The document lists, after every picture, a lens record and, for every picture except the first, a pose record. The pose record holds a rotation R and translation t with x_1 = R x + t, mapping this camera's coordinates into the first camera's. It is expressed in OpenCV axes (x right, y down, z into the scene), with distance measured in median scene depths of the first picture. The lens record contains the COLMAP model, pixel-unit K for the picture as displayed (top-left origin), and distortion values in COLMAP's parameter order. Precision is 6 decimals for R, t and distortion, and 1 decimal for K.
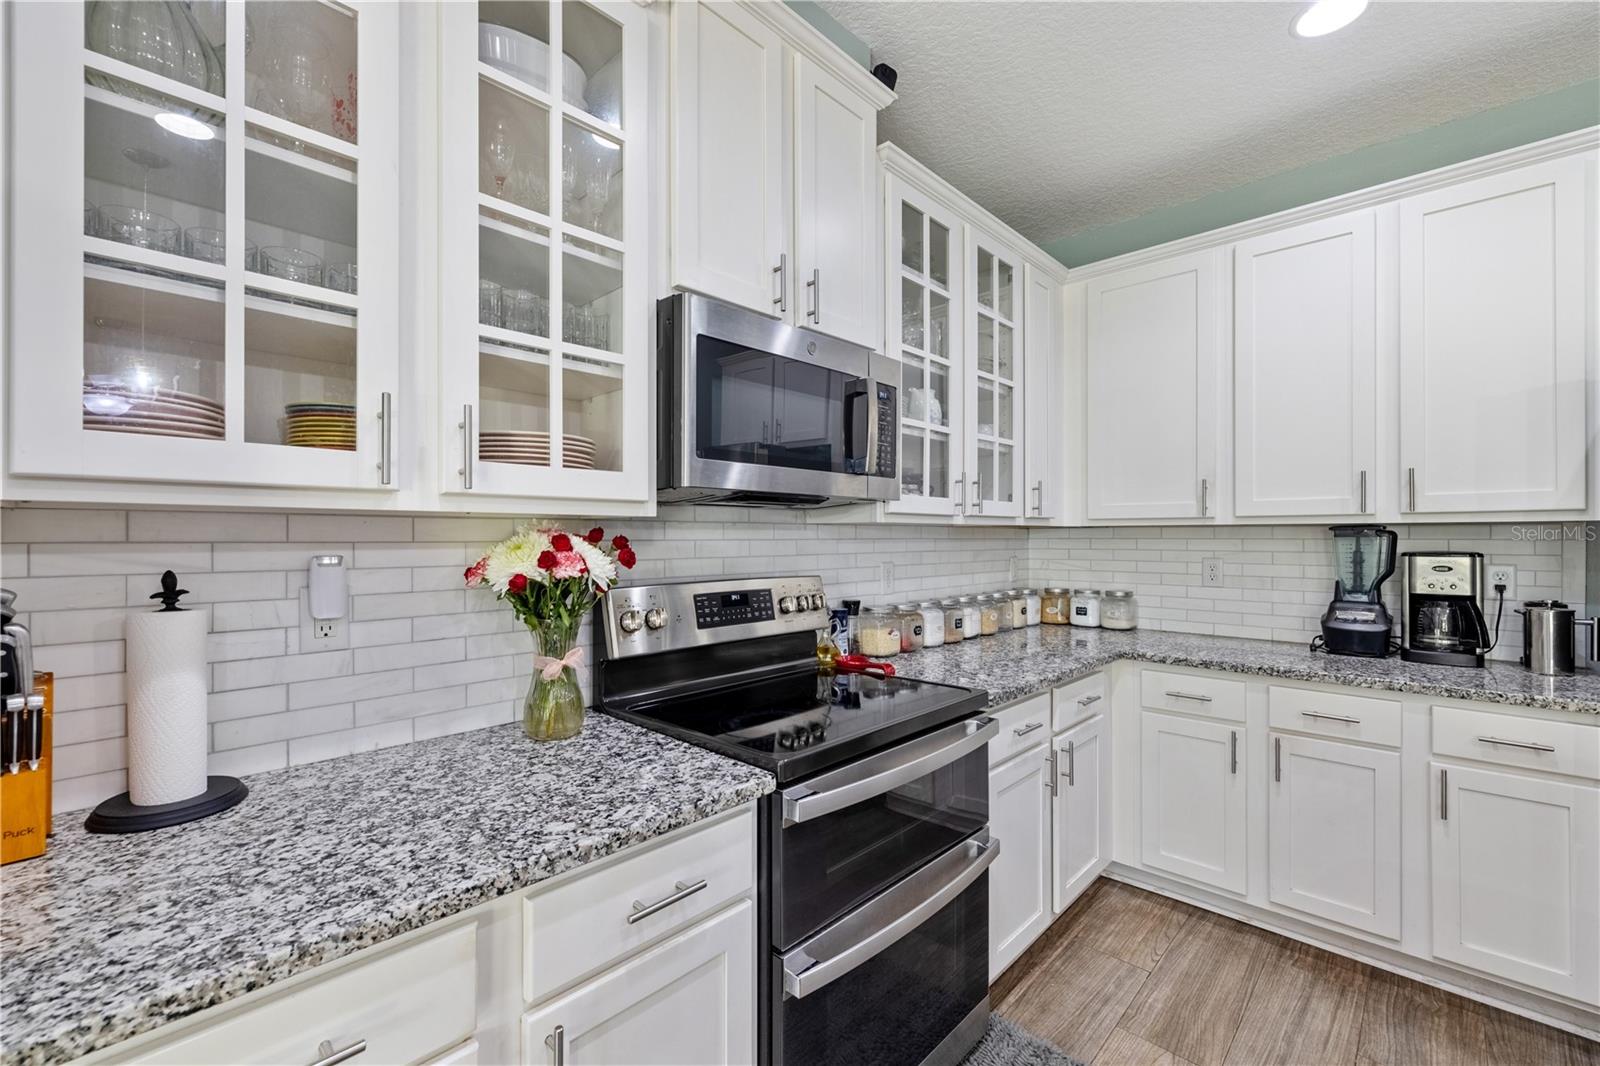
lens RADIAL K [[673.2, 0, 800.0], [0, 673.2, 533.0], [0, 0, 1]] dist [-0.000418, -0.000066]
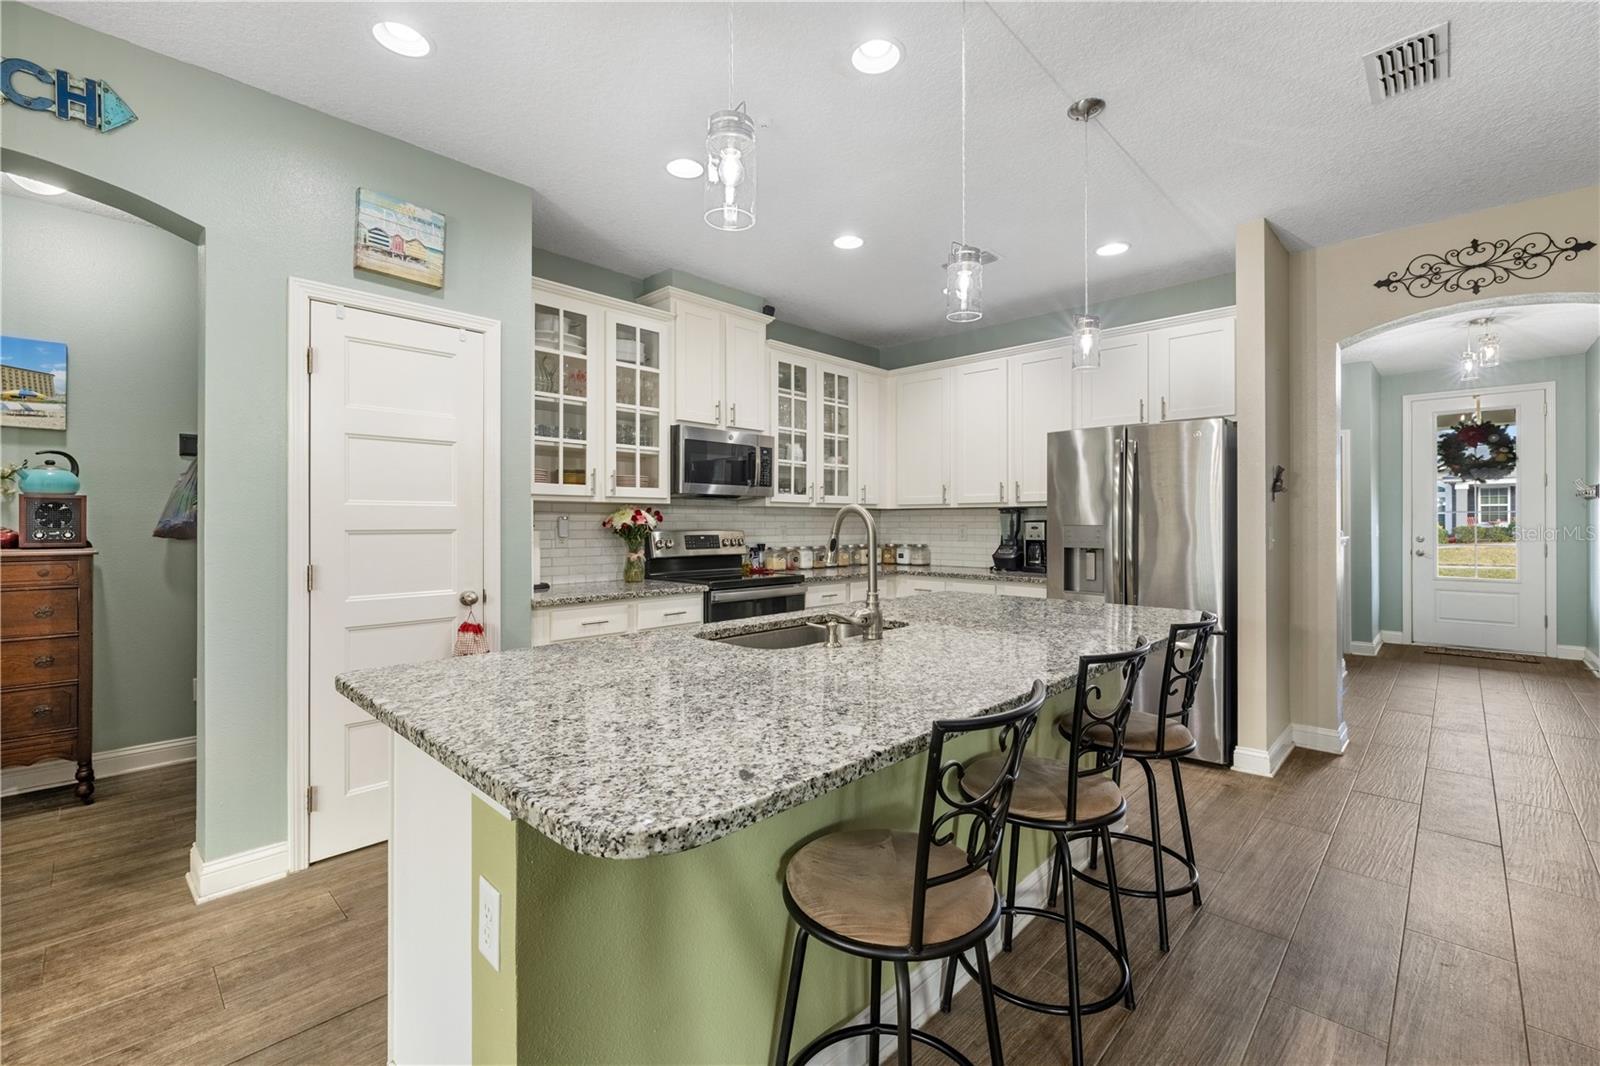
lens RADIAL K [[685.3, 0, 792.9], [0, 685.3, 517.7], [0, 0, 1]] dist [-0.000578, -0.000100]
pose [[0.999906, 0.001136, -0.013632, 0.238599], [-0.001170, 0.999996, -0.002501, 0.029057], [0.013629, 0.002517, 0.999904, -1.313986]]
